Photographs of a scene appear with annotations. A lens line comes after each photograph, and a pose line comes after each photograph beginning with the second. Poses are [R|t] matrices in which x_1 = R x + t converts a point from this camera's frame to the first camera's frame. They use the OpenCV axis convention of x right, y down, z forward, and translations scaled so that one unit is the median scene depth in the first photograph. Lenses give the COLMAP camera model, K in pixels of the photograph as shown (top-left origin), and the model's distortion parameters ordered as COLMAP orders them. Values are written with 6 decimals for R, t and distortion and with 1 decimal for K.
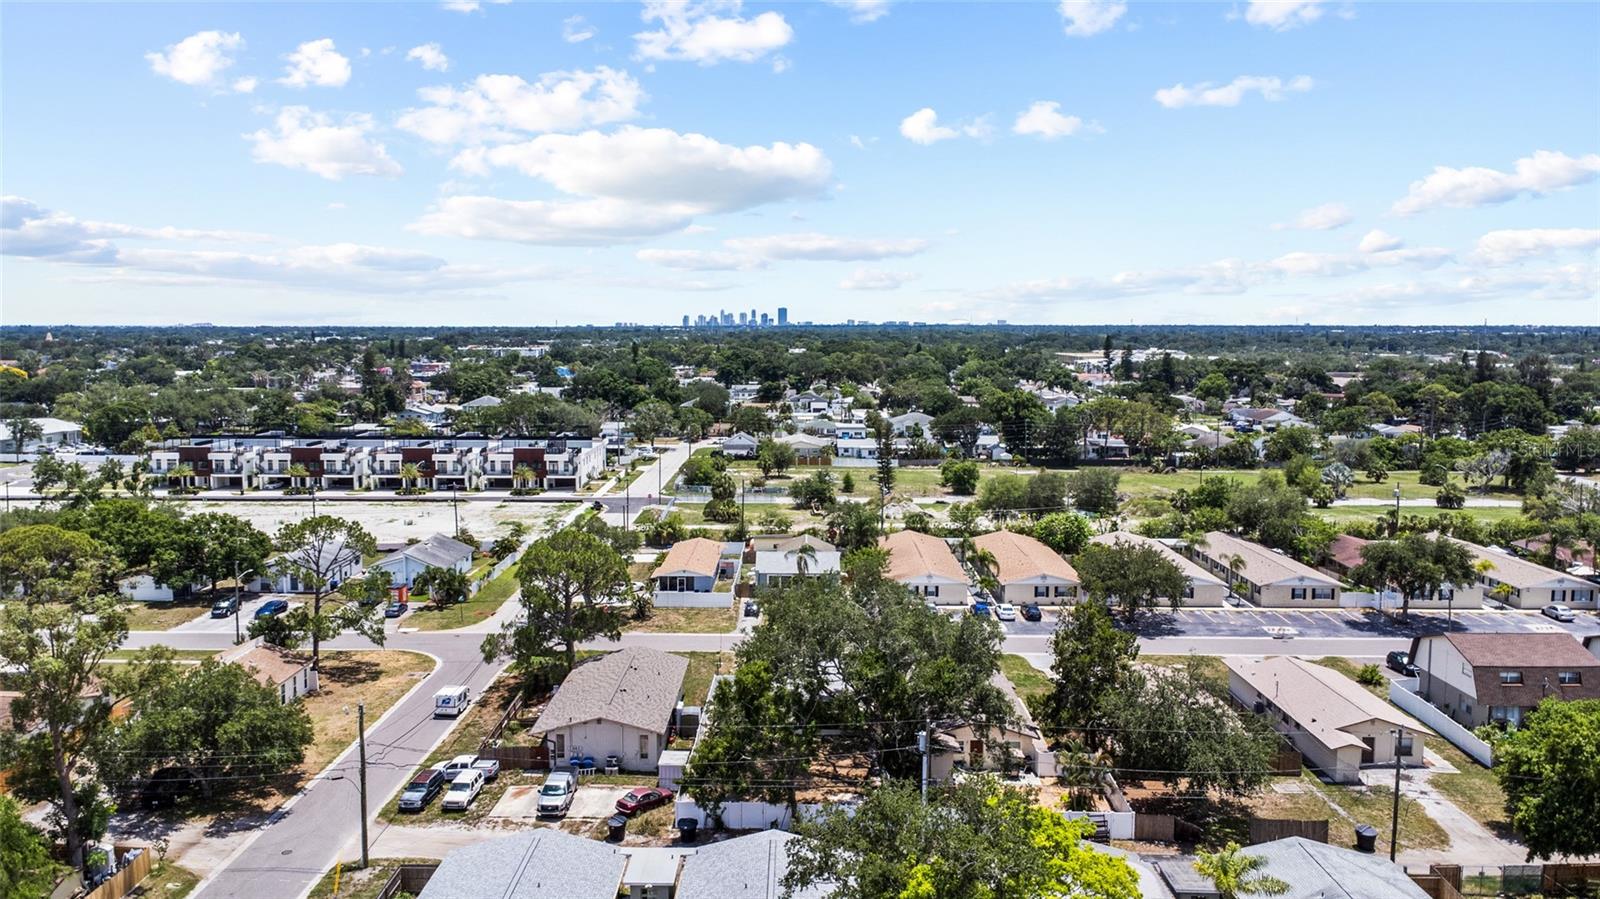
lens RADIAL K [[1087.7, 0, 799.2], [0, 1087.7, 457.0], [0, 0, 1]] dist [0.007021, -0.002521]
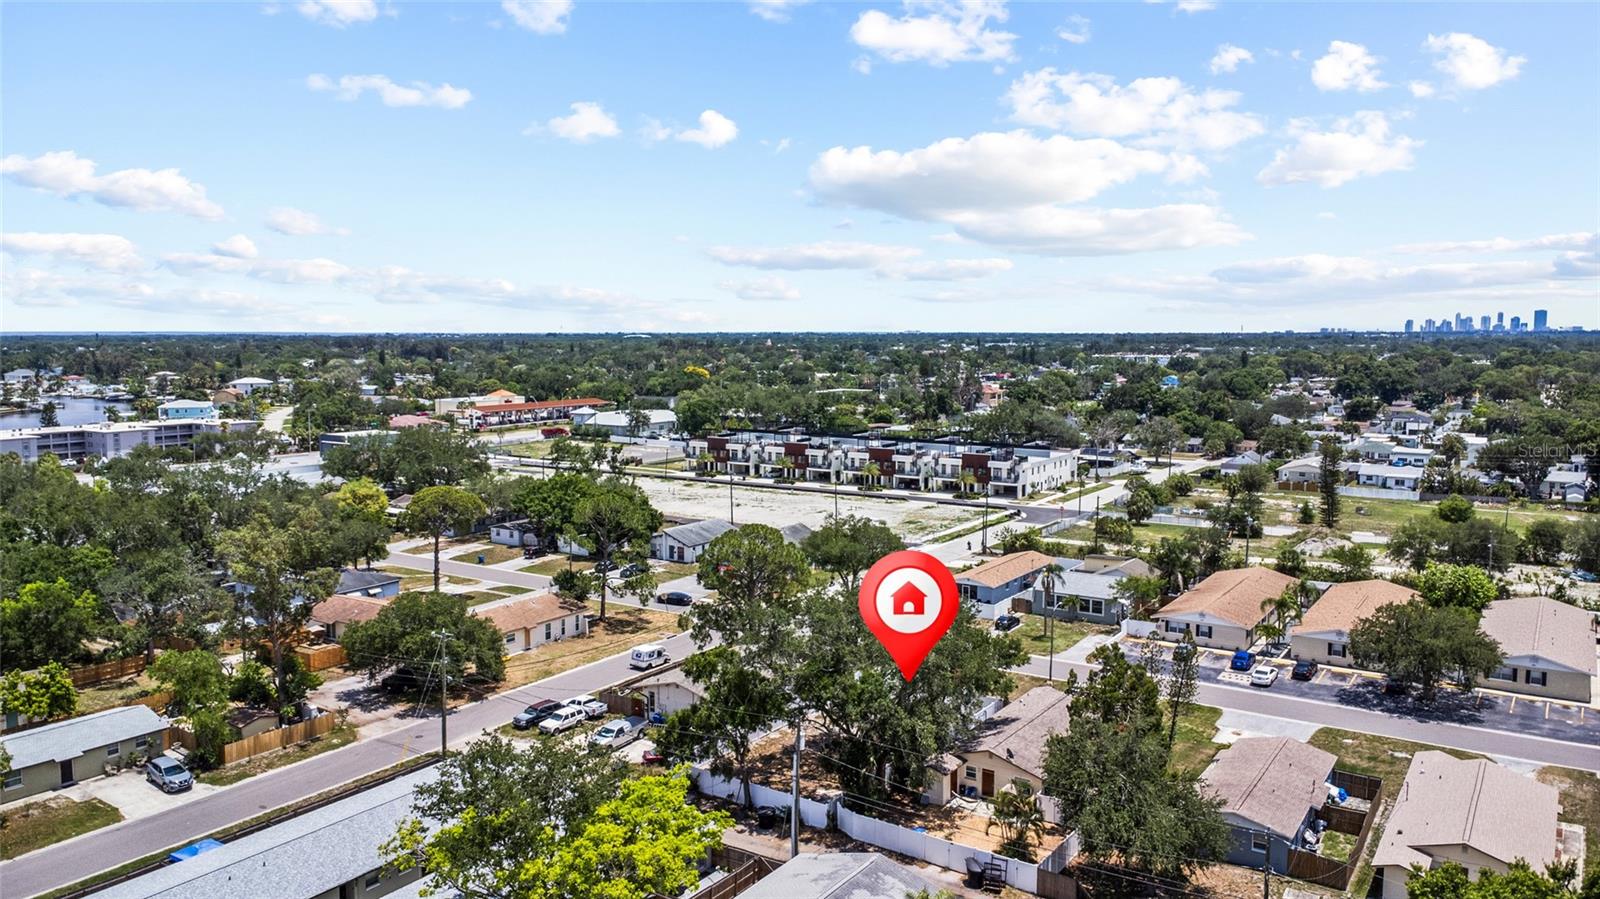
lens RADIAL K [[1159.6, 0, 800.1], [0, 1159.6, 443.2], [0, 0, 1]] dist [0.022695, 0.000236]
pose [[0.835205, 0.048009, -0.547840, 0.179659], [-0.062475, 0.998016, -0.007786, 0.001116], [0.546379, 0.040729, 0.836547, 0.027065]]
